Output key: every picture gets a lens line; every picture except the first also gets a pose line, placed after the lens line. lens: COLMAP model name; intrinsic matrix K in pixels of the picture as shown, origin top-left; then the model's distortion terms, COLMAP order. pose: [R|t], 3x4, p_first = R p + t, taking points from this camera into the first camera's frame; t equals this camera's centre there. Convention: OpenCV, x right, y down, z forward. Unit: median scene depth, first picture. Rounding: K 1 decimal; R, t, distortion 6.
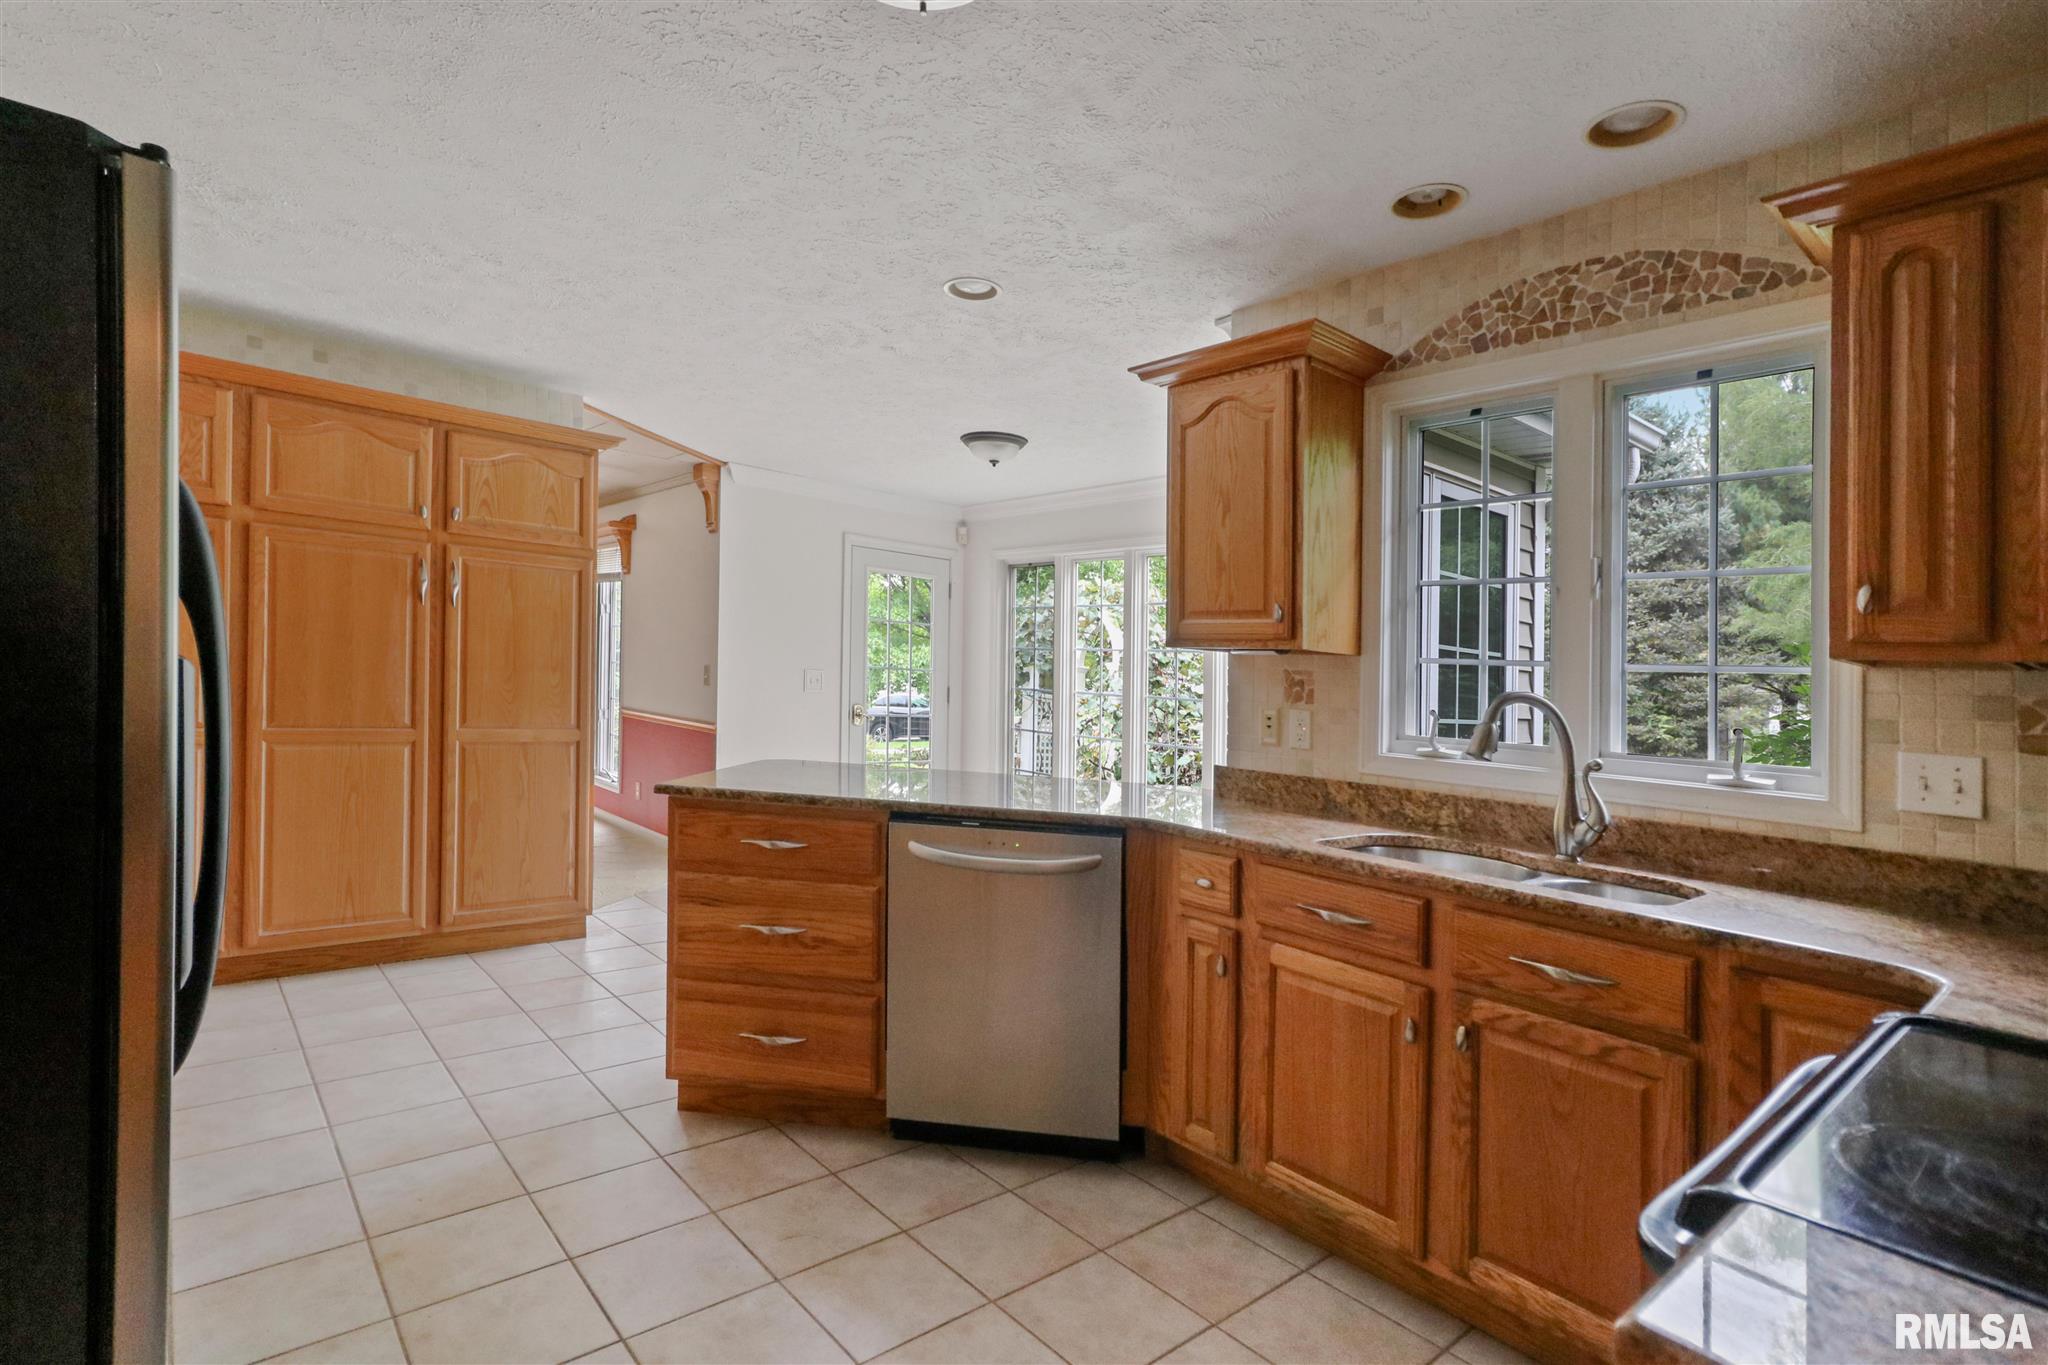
lens RADIAL K [[1023.9, 0, 1019.8], [0, 1023.9, 716.1], [0, 0, 1]] dist [0.017039, -0.020672]
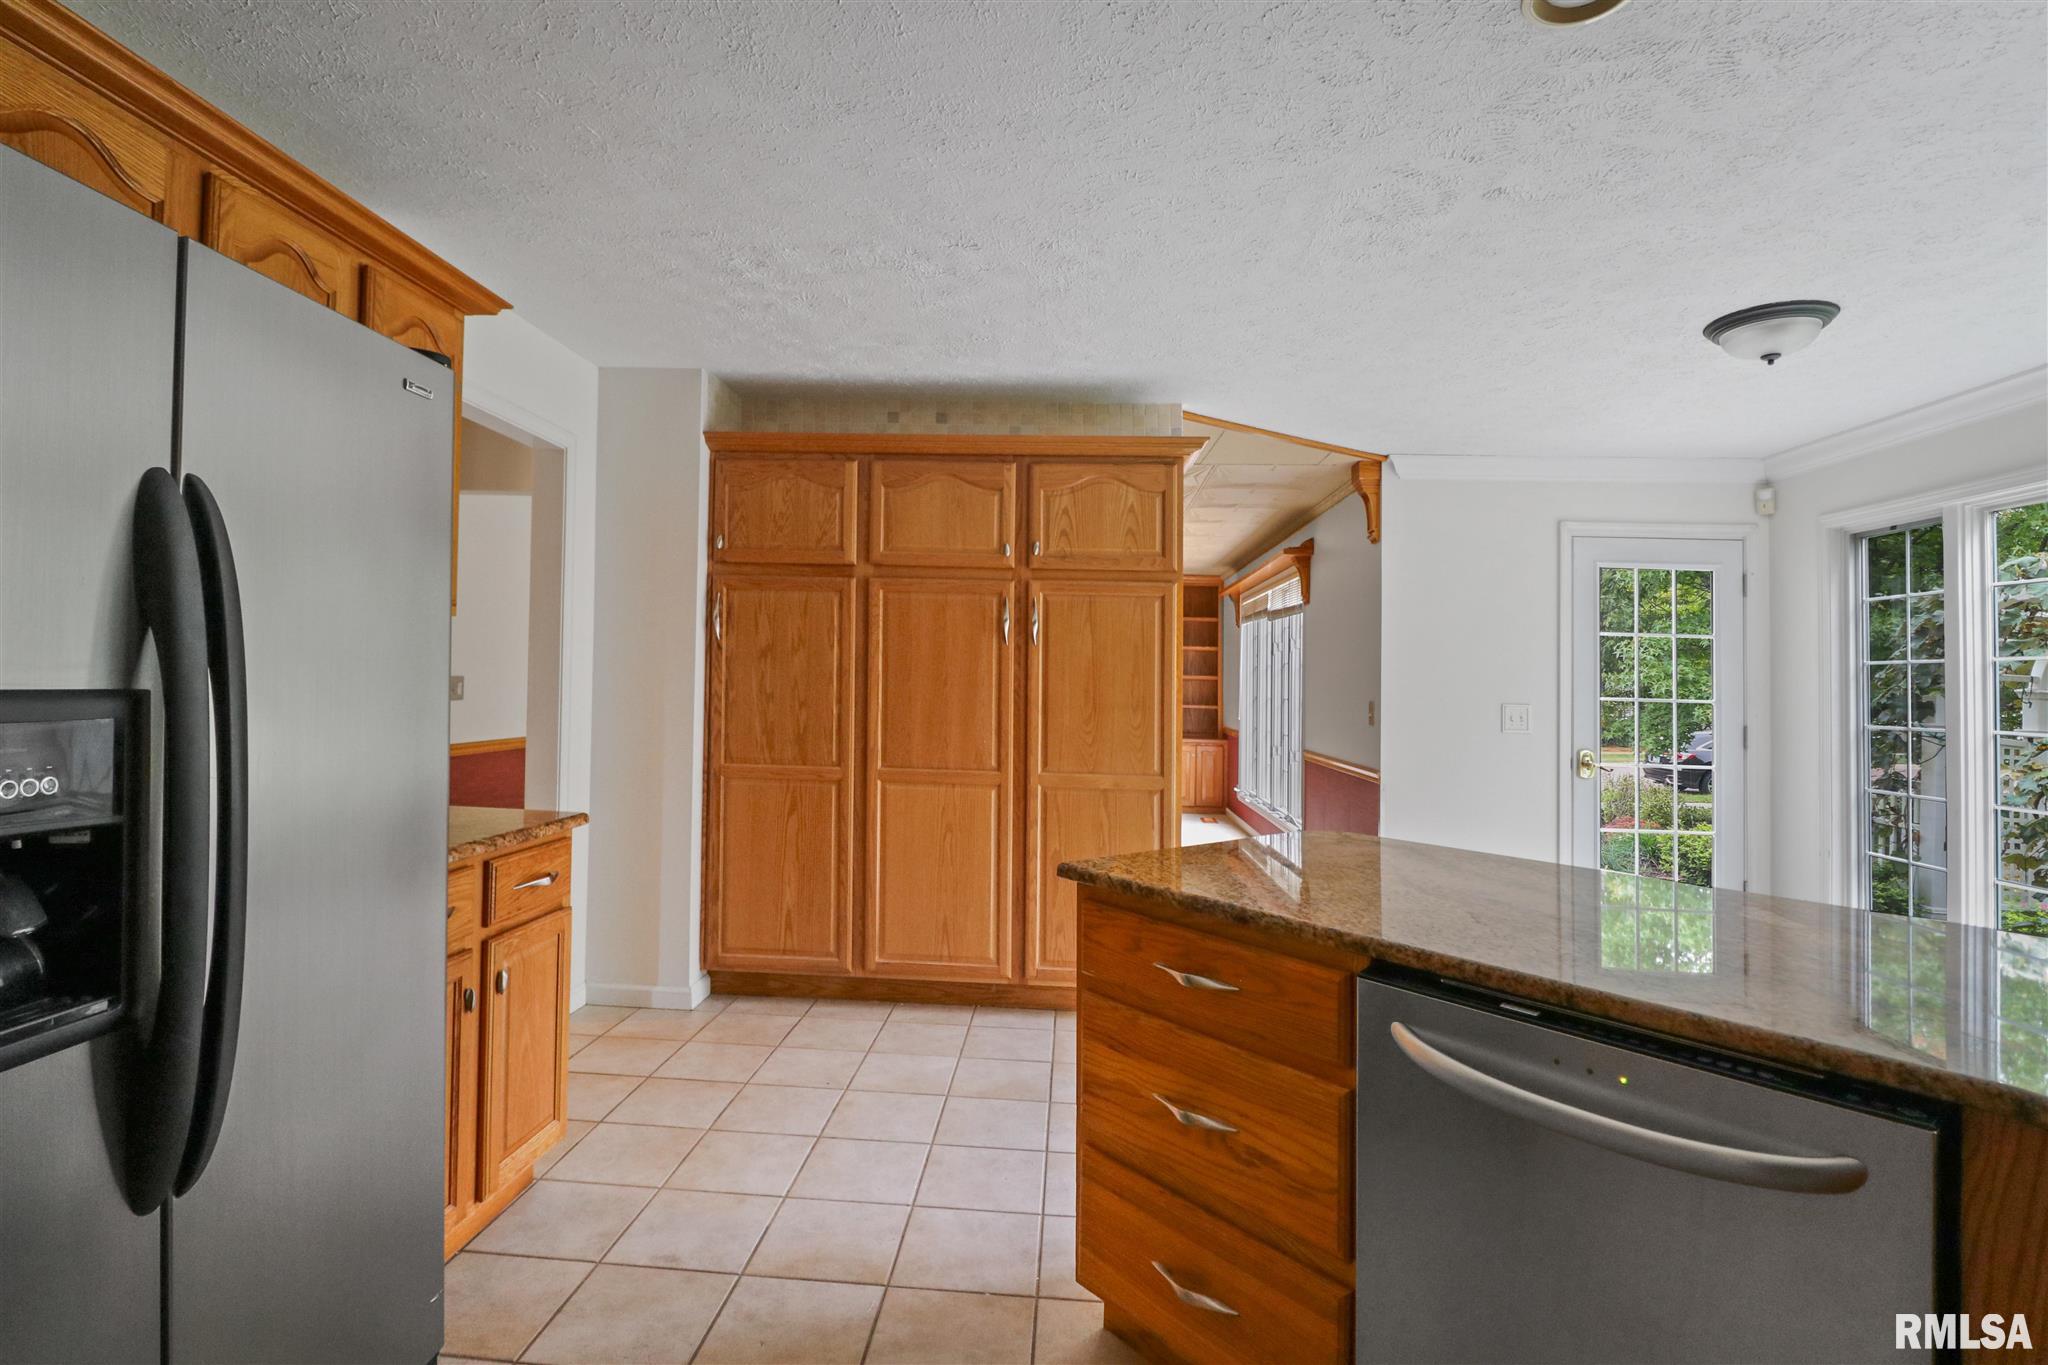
lens RADIAL K [[960.5, 0, 1028.7], [0, 960.5, 711.6], [0, 0, 1]] dist [-0.013239, -0.000377]
pose [[0.702243, -0.015846, -0.711761, 0.081178], [-0.016007, 0.999148, -0.038037, -0.010291], [0.711757, 0.038104, 0.701391, 0.373580]]
